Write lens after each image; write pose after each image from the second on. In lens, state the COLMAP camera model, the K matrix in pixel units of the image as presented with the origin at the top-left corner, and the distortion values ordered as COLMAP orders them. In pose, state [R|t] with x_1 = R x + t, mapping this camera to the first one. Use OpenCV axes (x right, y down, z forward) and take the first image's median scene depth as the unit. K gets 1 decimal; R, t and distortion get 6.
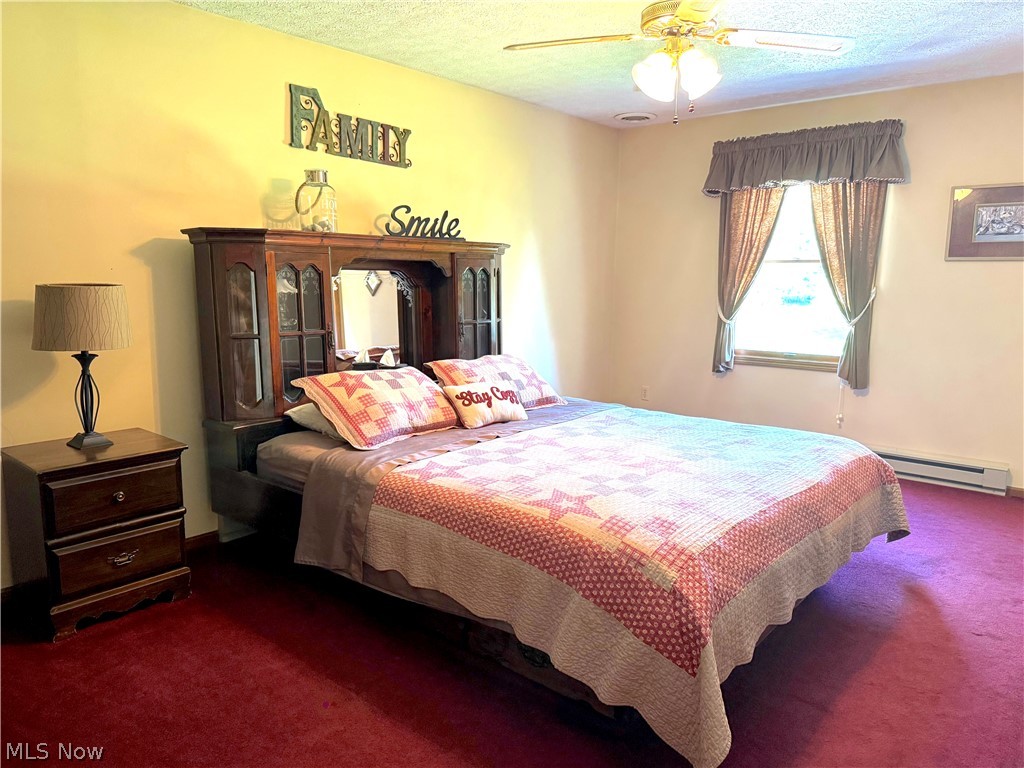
lens RADIAL K [[714.7, 0, 506.6], [0, 714.7, 382.5], [0, 0, 1]] dist [0.066084, -0.081768]
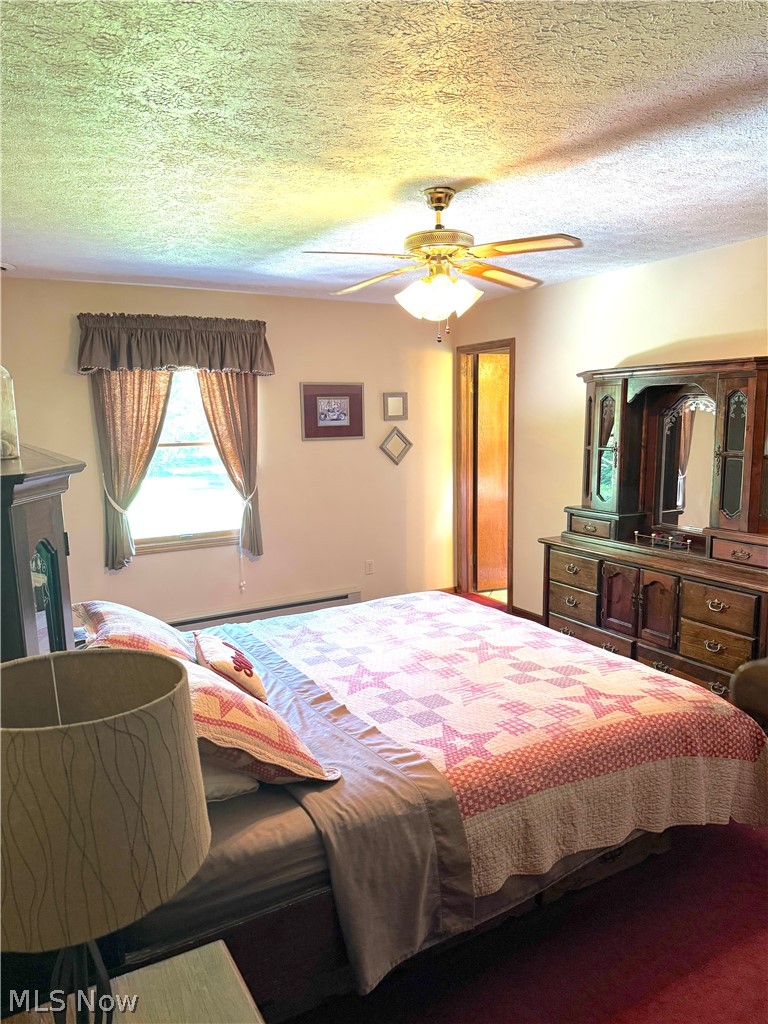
lens RADIAL K [[714.7, 0, 376.2], [0, 714.7, 516.2], [0, 0, 1]] dist [0.066084, -0.081768]
pose [[0.337972, -0.144861, 0.929941, -0.893767], [0.163223, 0.982132, 0.093671, -0.234768], [-0.926894, 0.120130, 0.355578, 0.796154]]
